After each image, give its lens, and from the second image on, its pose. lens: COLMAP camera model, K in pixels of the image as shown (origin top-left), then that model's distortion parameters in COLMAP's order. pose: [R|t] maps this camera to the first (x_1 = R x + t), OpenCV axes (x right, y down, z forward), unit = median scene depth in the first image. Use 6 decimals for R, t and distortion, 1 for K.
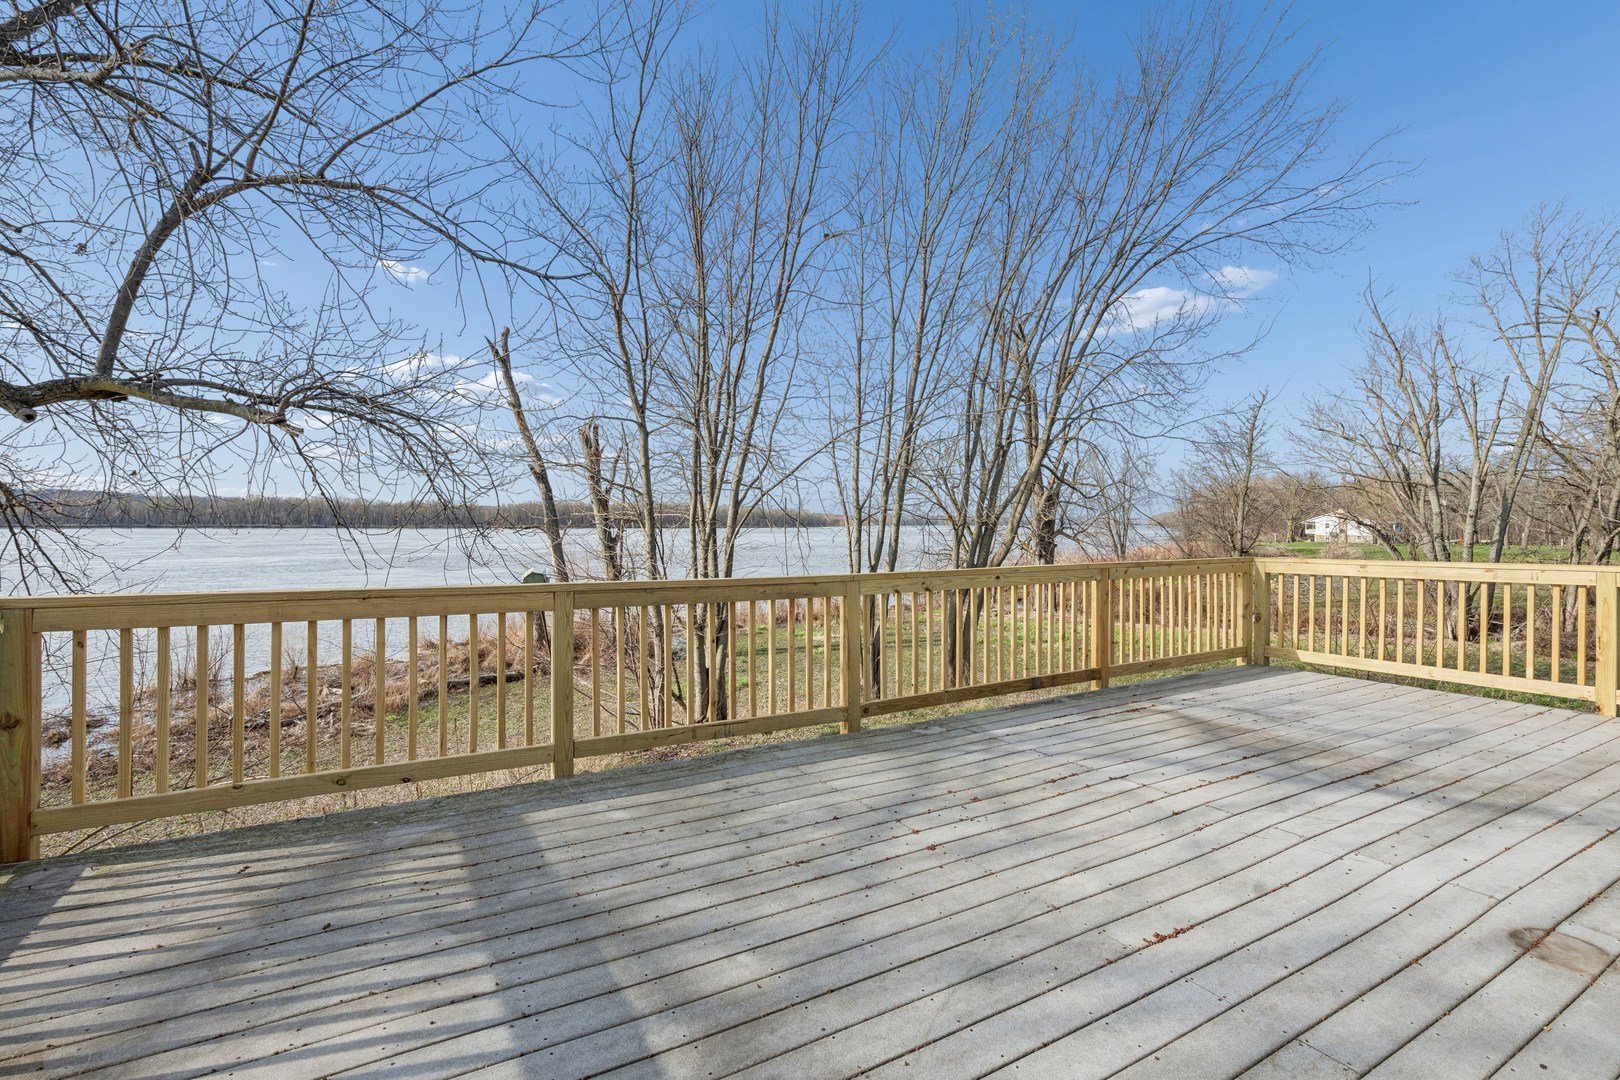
lens RADIAL K [[744.9, 0, 814.5], [0, 744.9, 535.7], [0, 0, 1]] dist [0.003350, 0.001012]
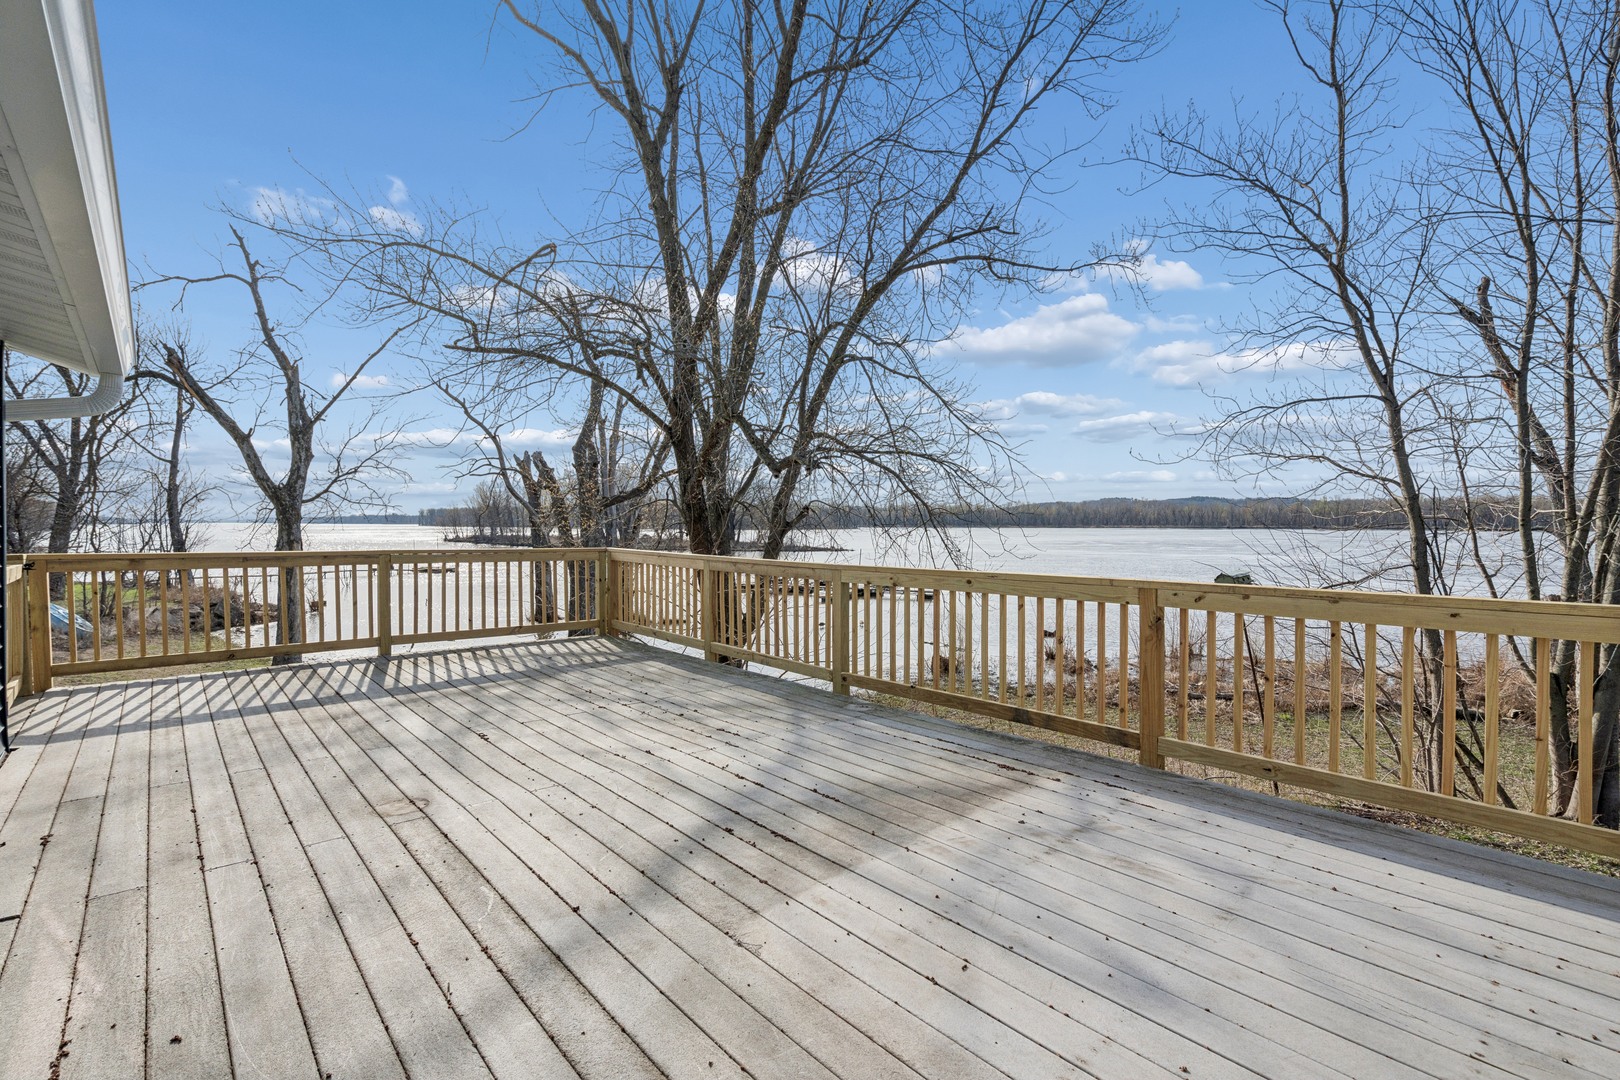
lens RADIAL K [[744.9, 0, 816.3], [0, 744.9, 536.5], [0, 0, 1]] dist [0.003350, 0.001012]
pose [[0.186007, 0.006340, -0.982528, 1.536483], [-0.011285, 0.999927, 0.004316, -0.001722], [0.982484, 0.010285, 0.186065, 0.900996]]
